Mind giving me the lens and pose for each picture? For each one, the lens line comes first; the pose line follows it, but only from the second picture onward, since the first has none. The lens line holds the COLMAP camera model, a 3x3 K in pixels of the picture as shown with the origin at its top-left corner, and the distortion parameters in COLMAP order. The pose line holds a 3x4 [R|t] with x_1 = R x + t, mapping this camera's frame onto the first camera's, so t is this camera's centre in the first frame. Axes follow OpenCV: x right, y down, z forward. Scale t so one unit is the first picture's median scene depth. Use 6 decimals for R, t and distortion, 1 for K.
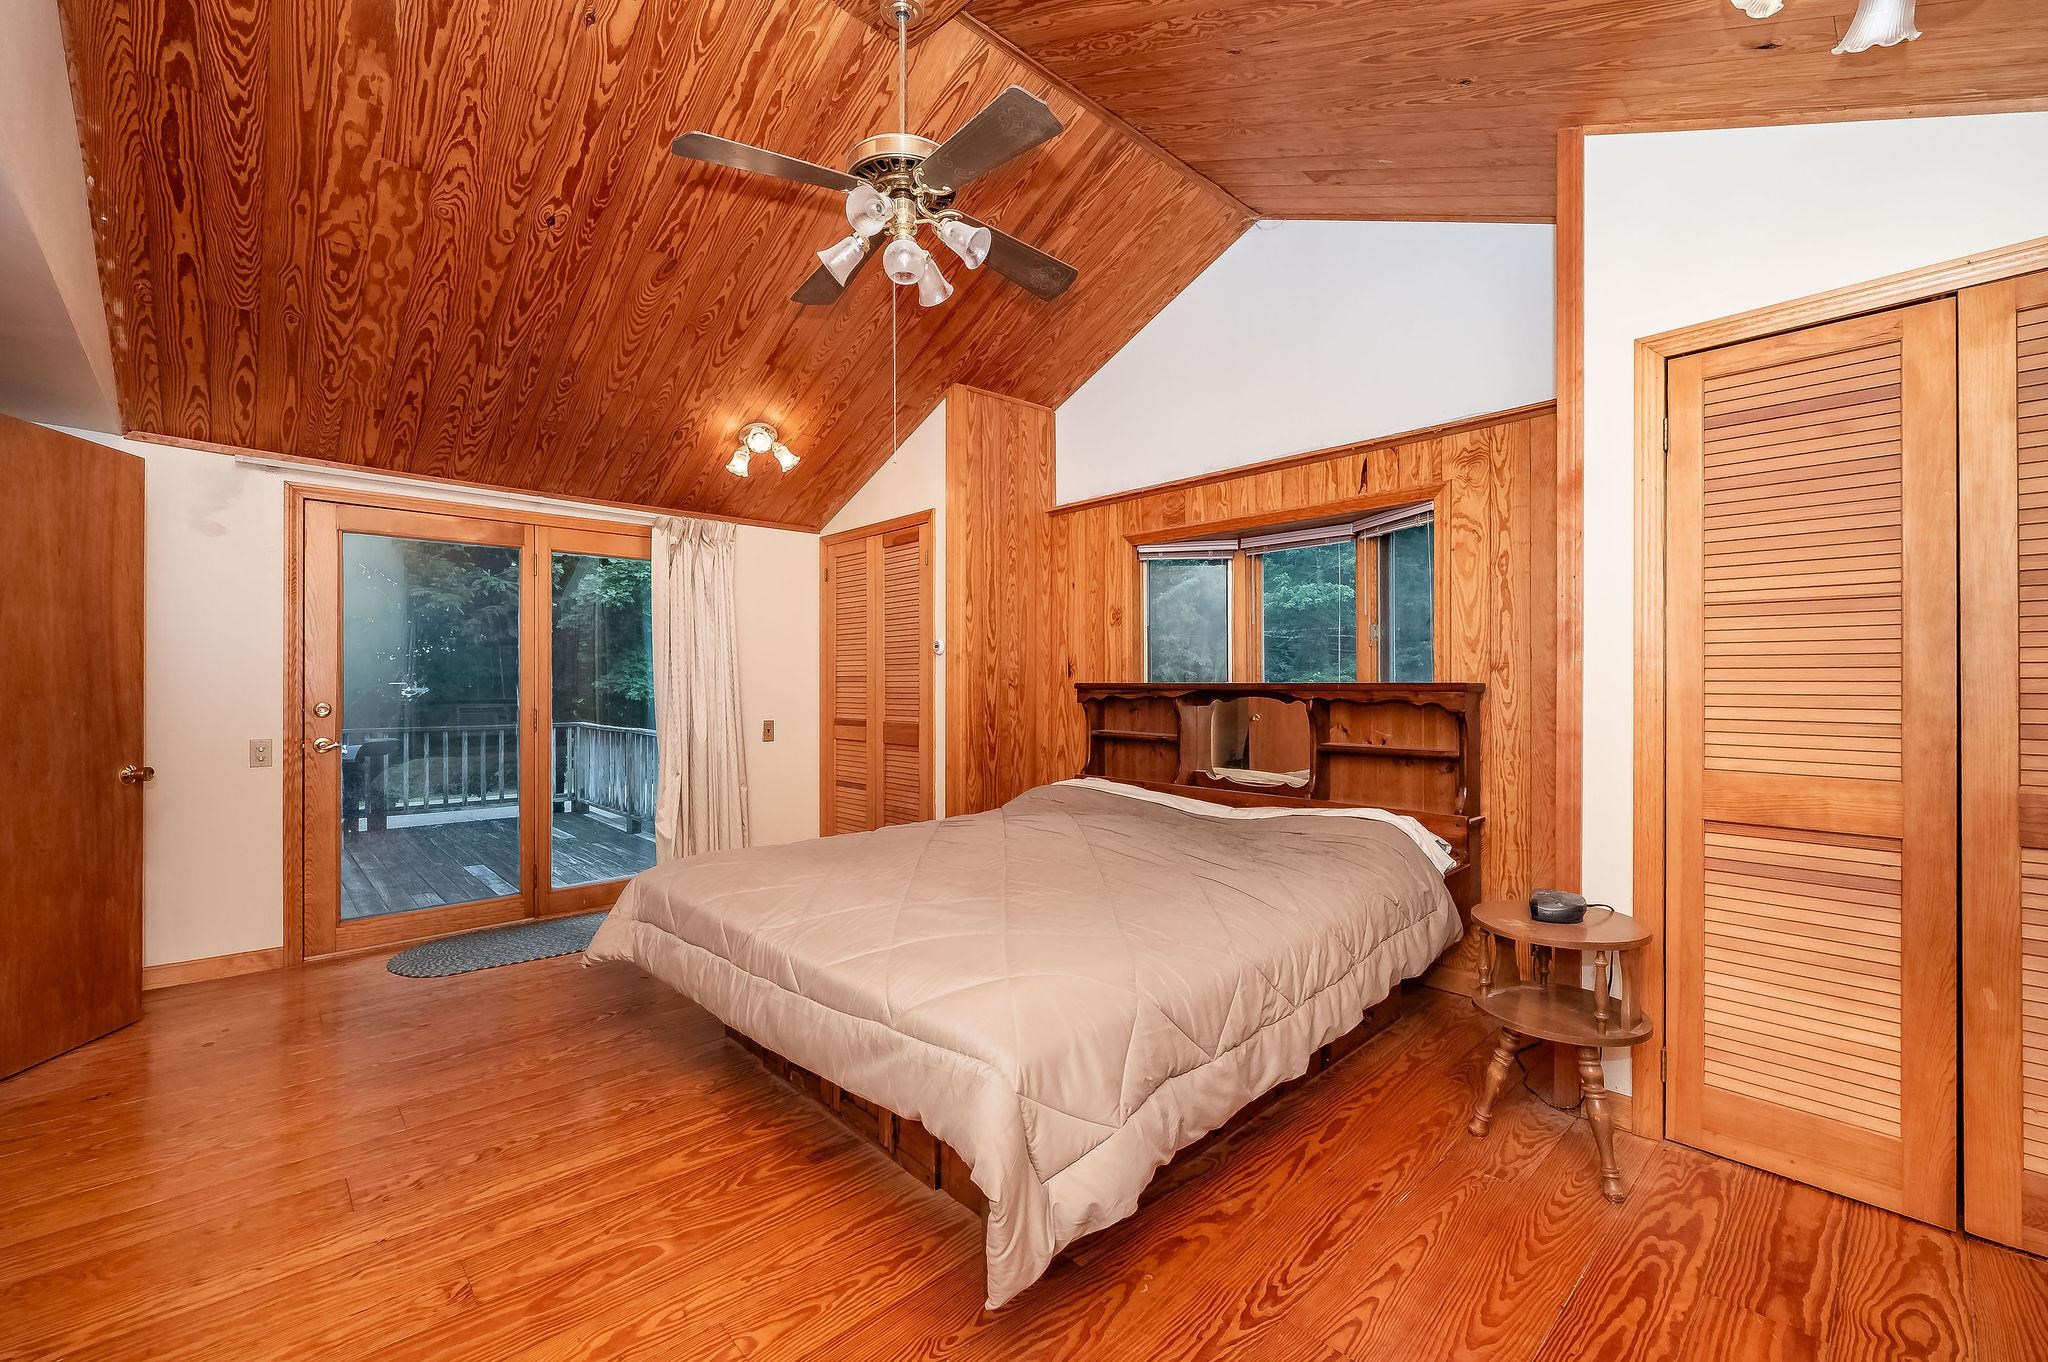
lens RADIAL K [[821.0, 0, 1046.1], [0, 821.0, 684.4], [0, 0, 1]] dist [-0.003121, 0.000875]
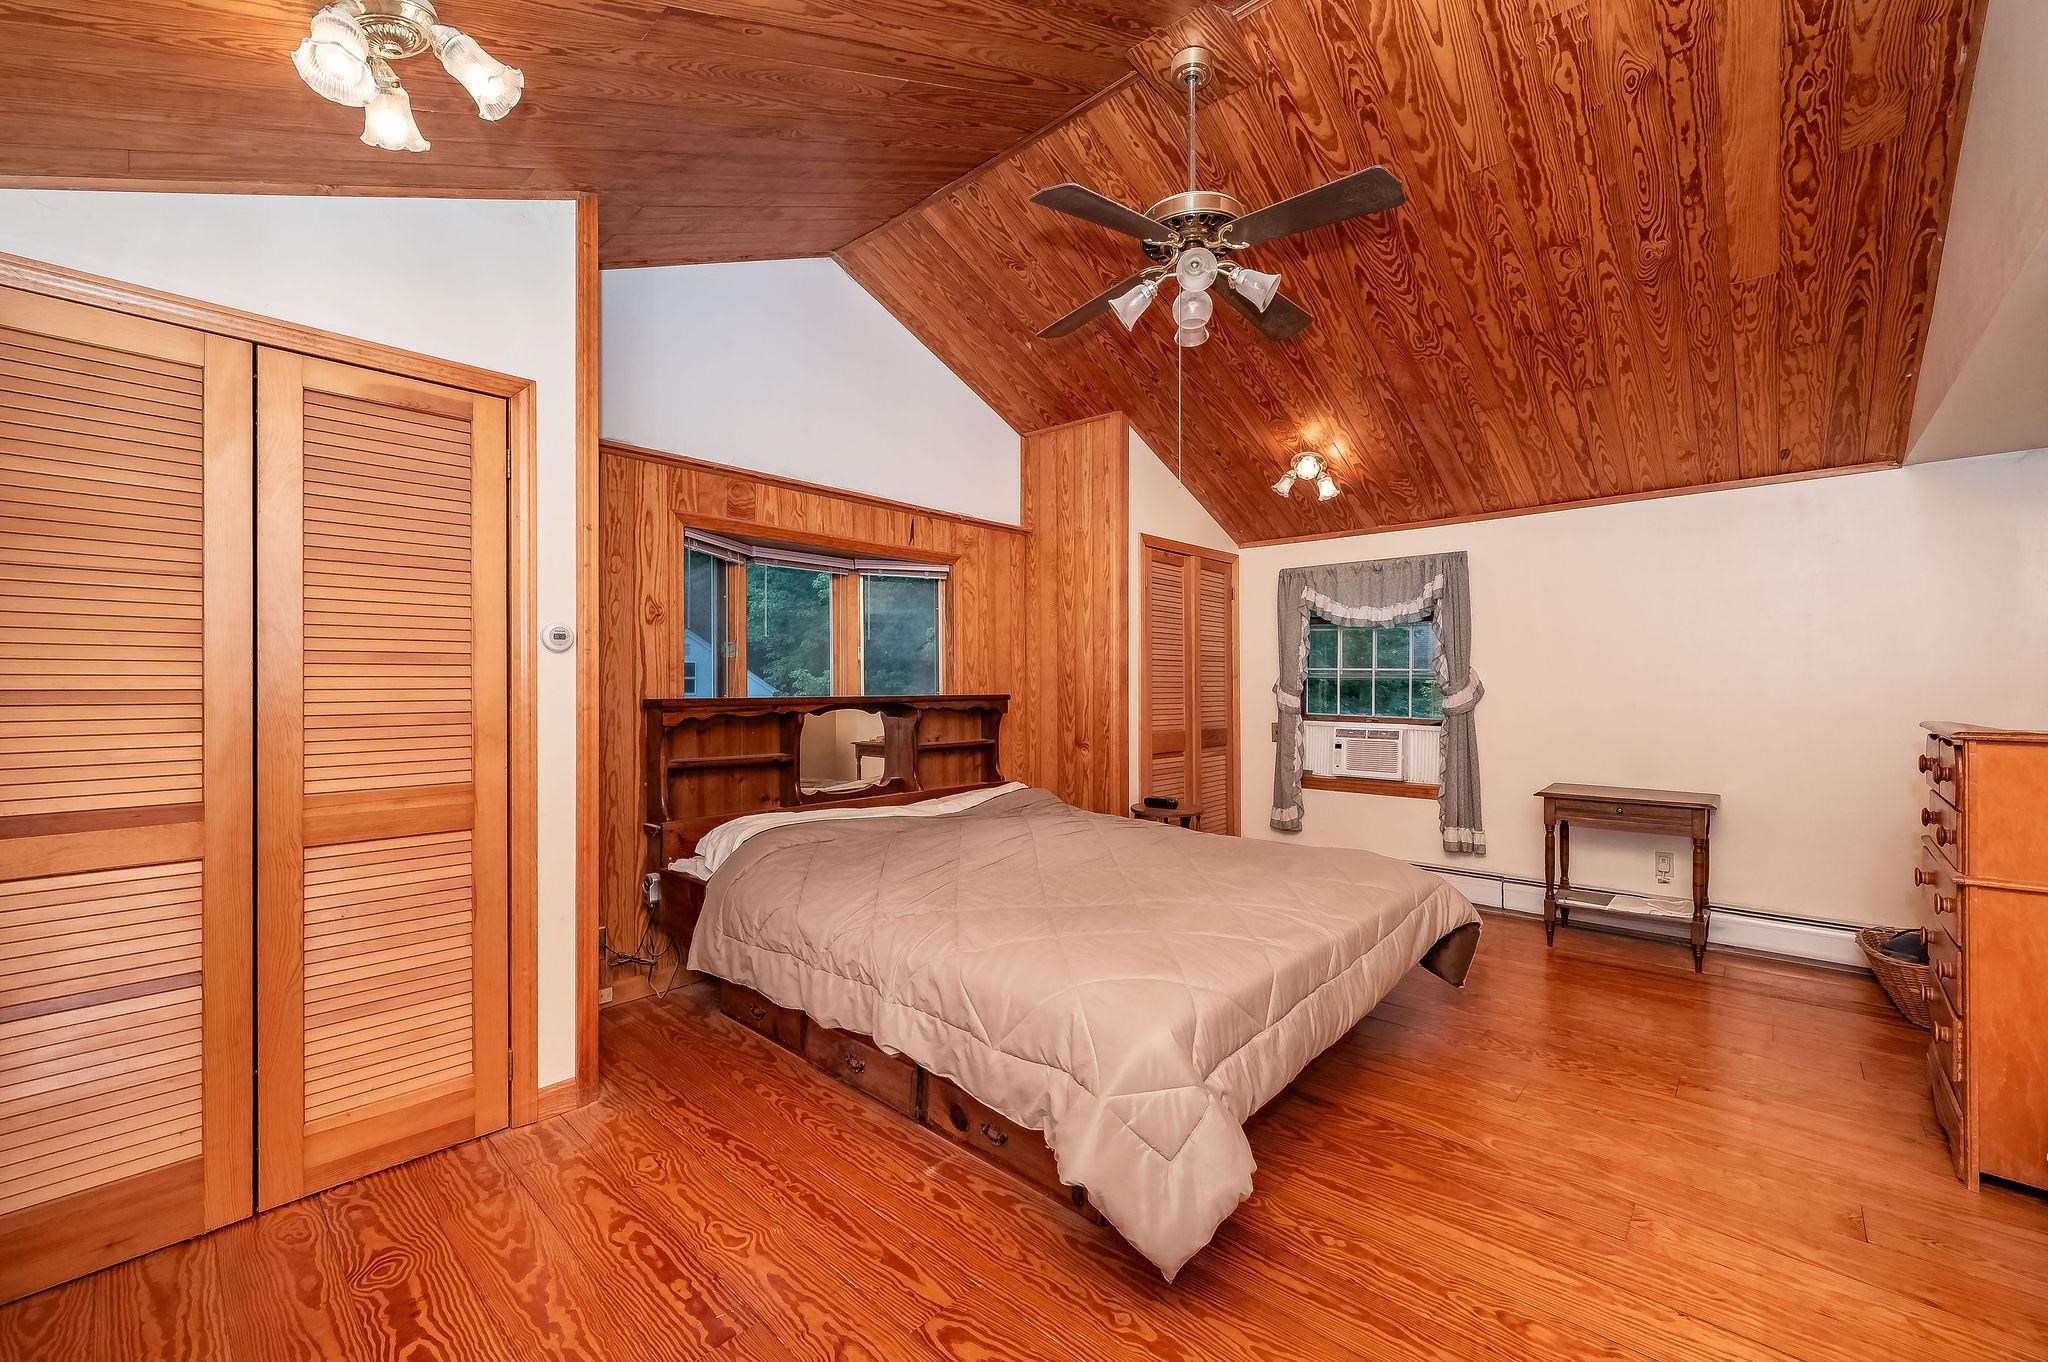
lens RADIAL K [[821.0, 0, 1033.0], [0, 821.0, 681.4], [0, 0, 1]] dist [-0.003121, 0.000875]
pose [[-0.062788, 0.006388, 0.998006, -0.932437], [0.005581, 0.999966, -0.006050, -0.016023], [-0.998011, 0.005190, -0.062821, 0.939626]]
